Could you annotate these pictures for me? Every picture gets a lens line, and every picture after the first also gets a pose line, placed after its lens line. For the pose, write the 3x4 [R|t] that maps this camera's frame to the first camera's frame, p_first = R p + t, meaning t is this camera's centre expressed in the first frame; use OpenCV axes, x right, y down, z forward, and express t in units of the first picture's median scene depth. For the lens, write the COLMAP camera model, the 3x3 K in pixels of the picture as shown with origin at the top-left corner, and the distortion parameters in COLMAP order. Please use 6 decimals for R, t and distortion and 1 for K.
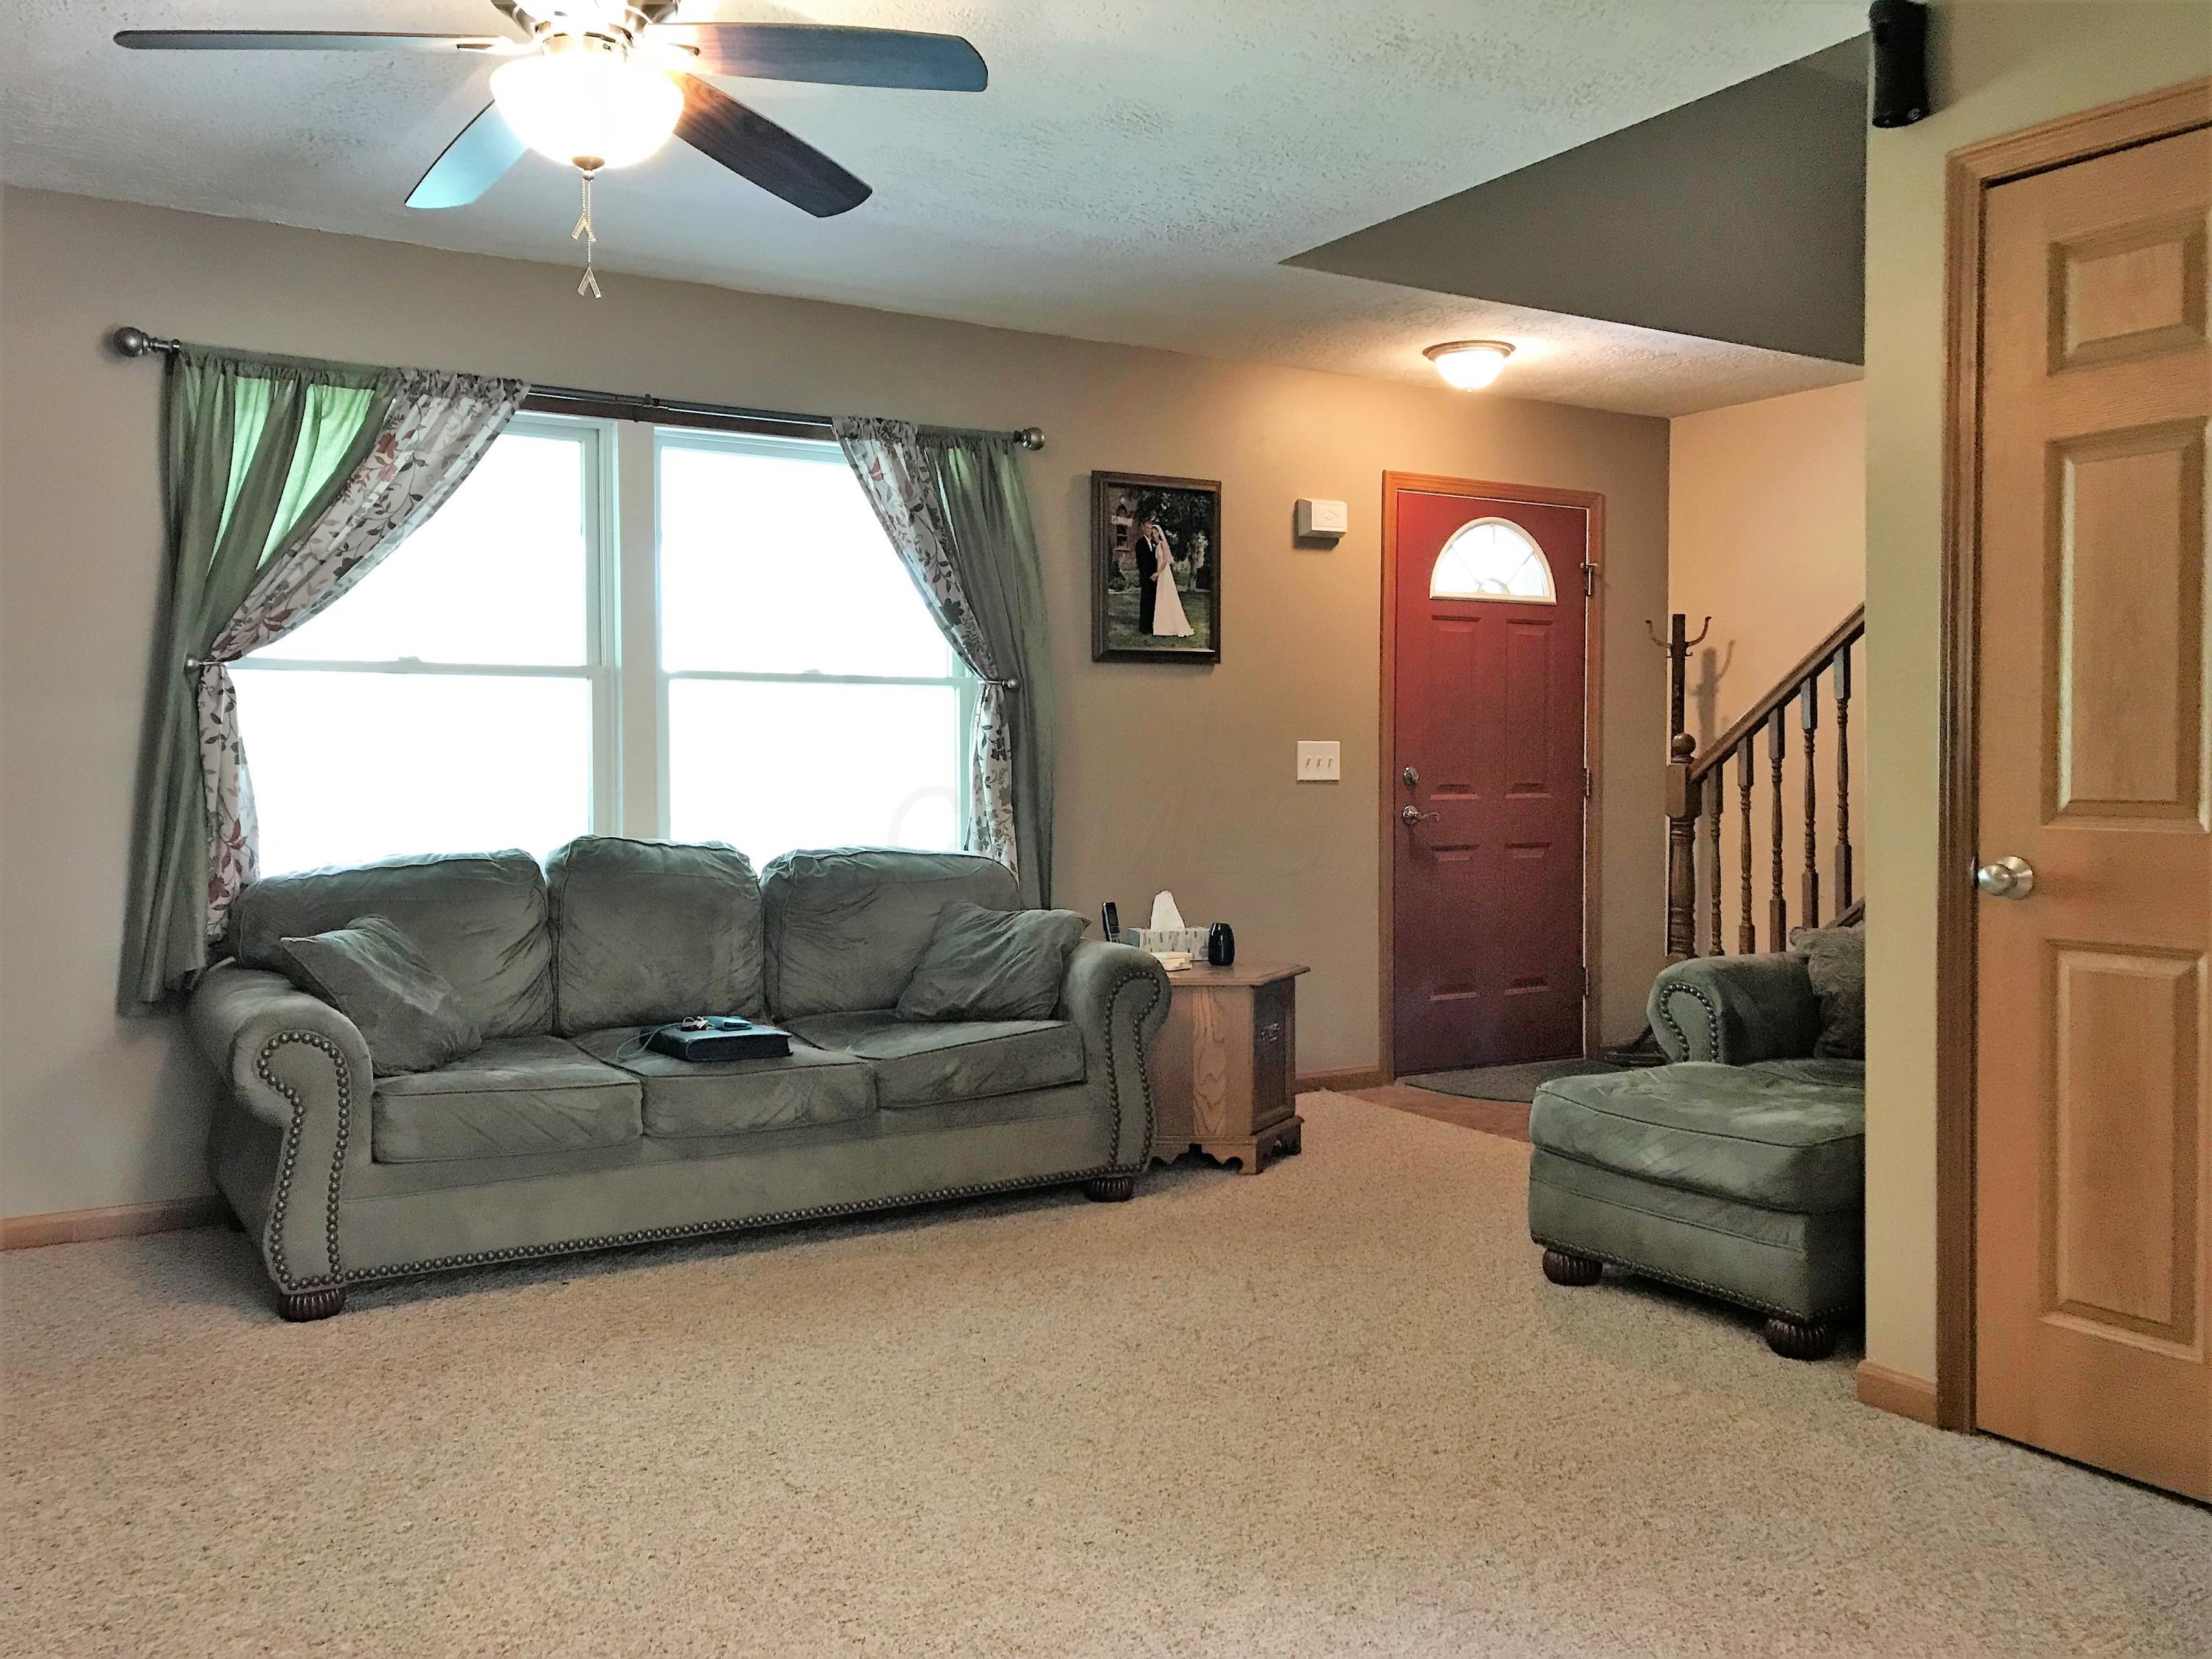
lens RADIAL K [[1878.7, 0, 1116.6], [0, 1878.7, 784.6], [0, 0, 1]] dist [0.082276, -0.101876]
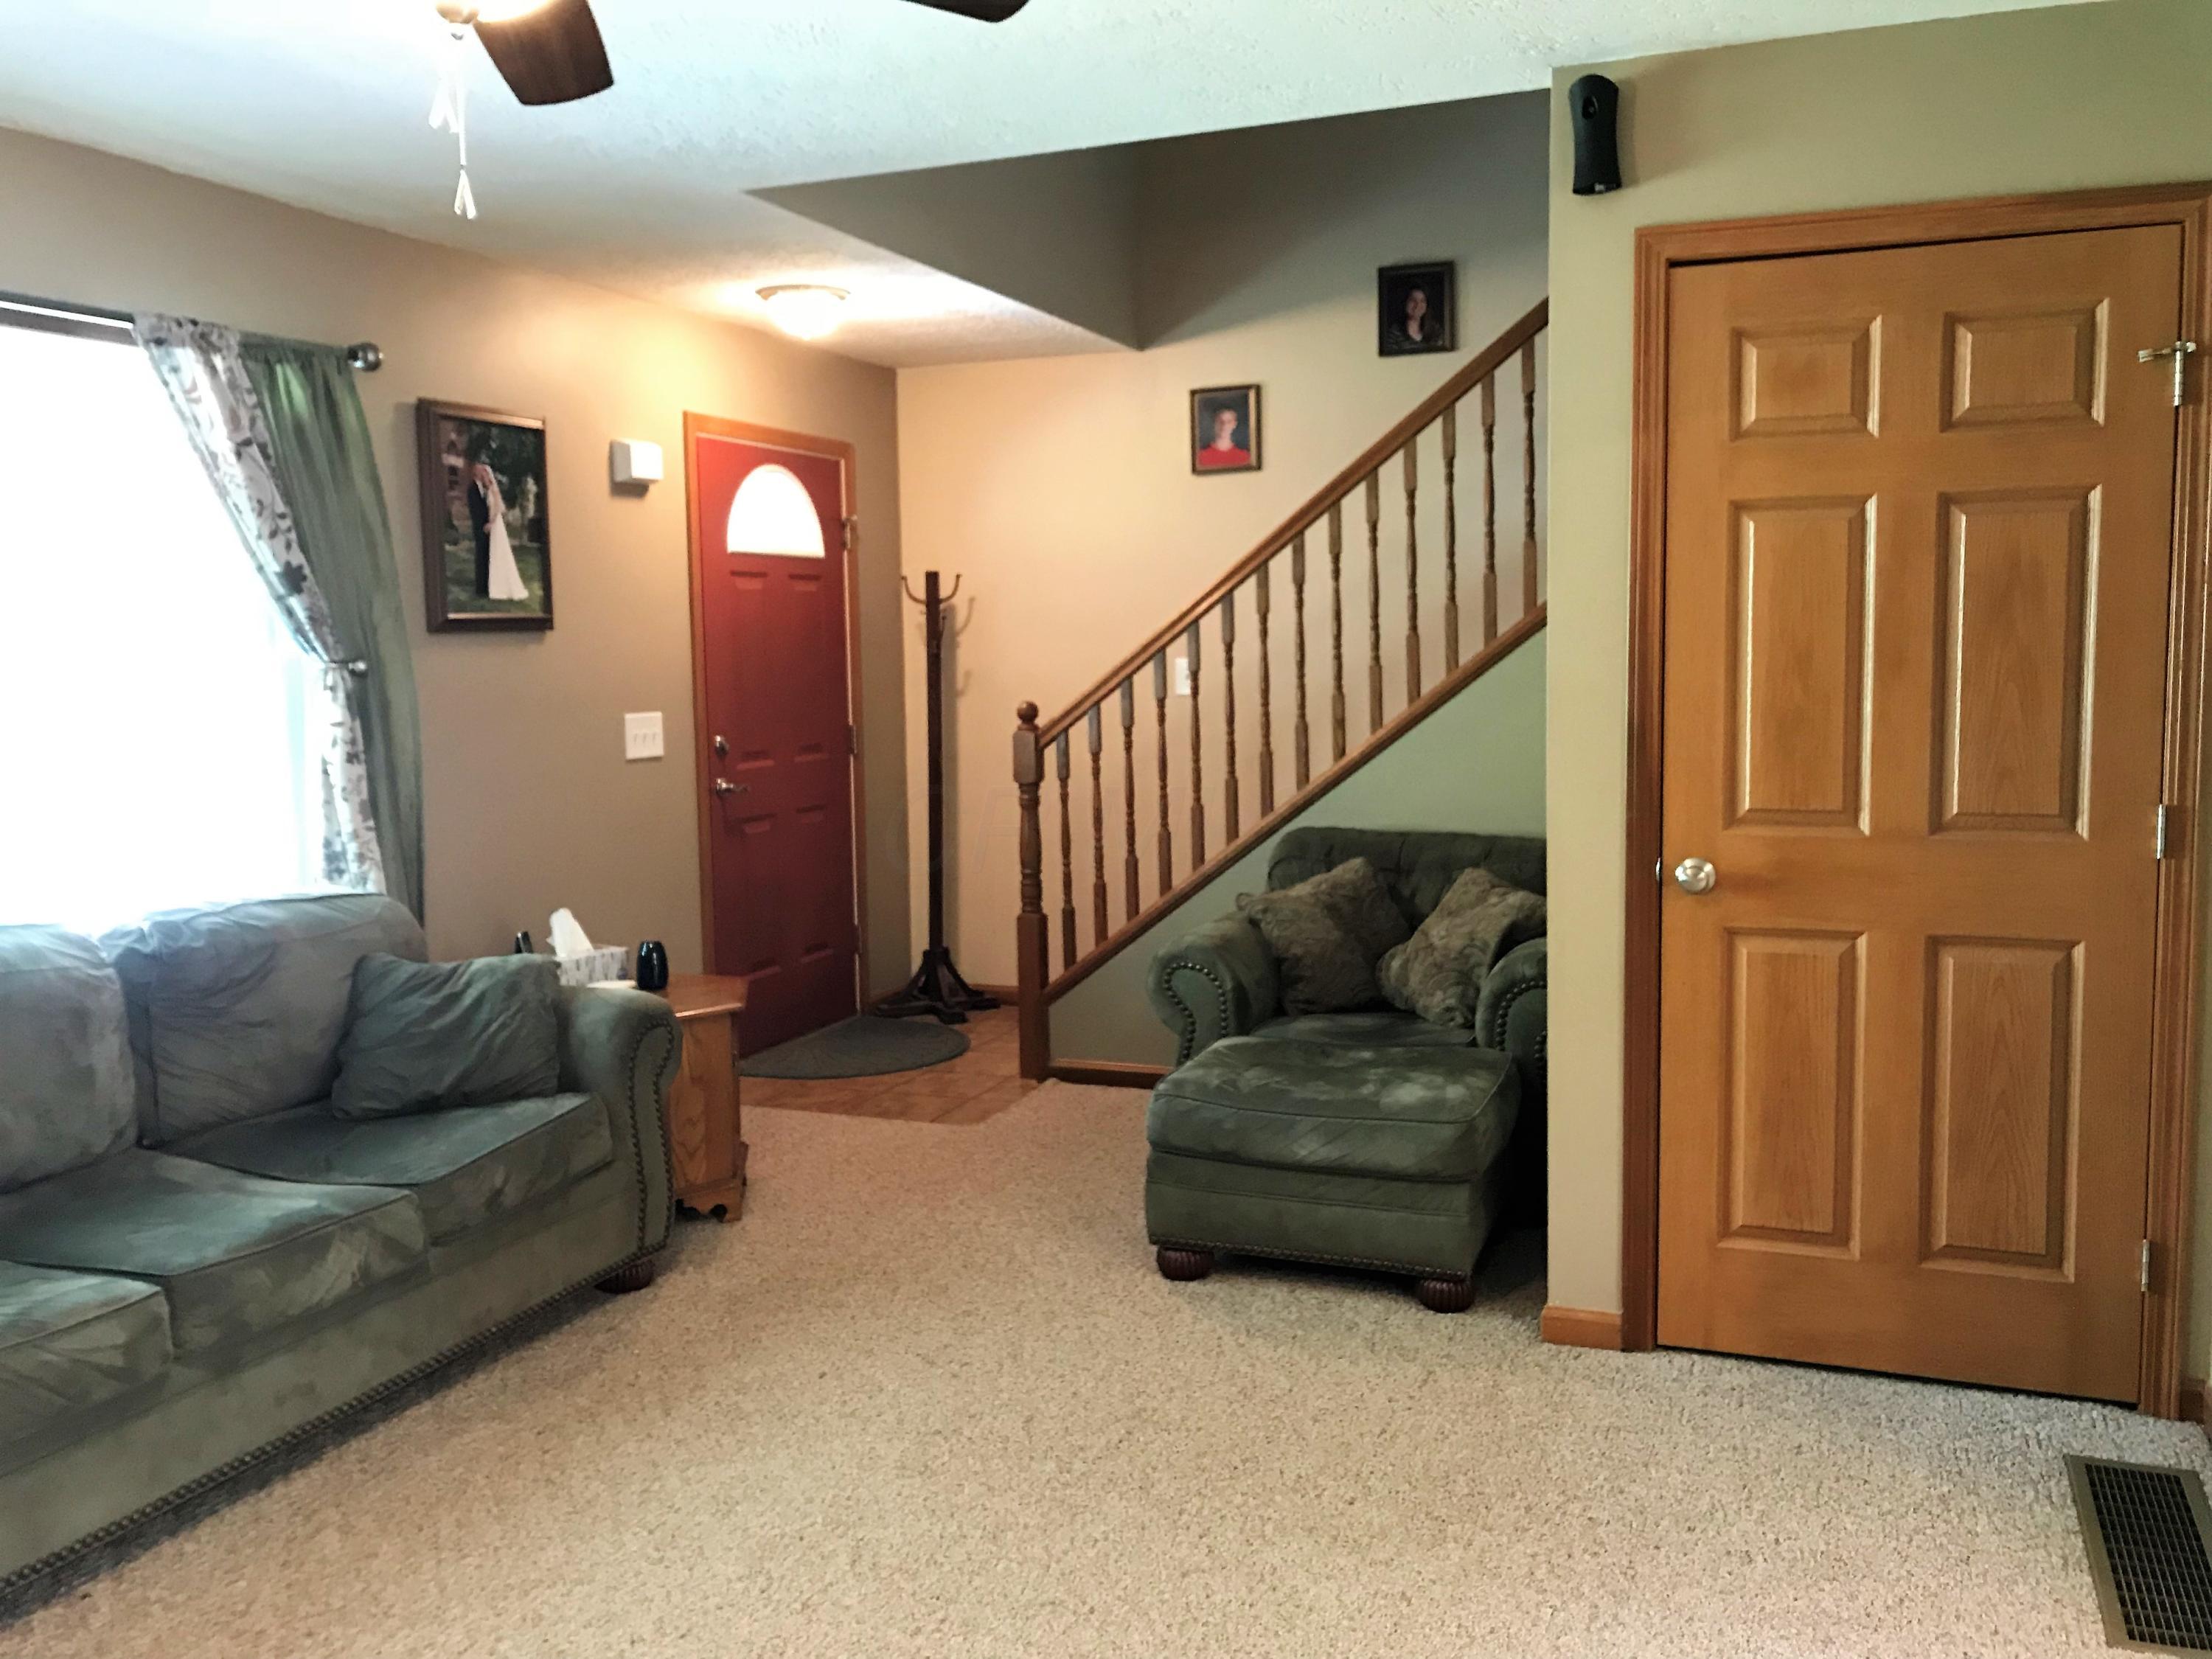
lens RADIAL K [[1878.7, 0, 1116.6], [0, 1878.7, 784.6], [0, 0, 1]] dist [0.082276, -0.101876]
pose [[0.798193, -0.059412, 0.599465, -0.298032], [0.020774, 0.997247, 0.071175, -0.057496], [-0.602044, -0.044358, 0.797230, 0.175063]]
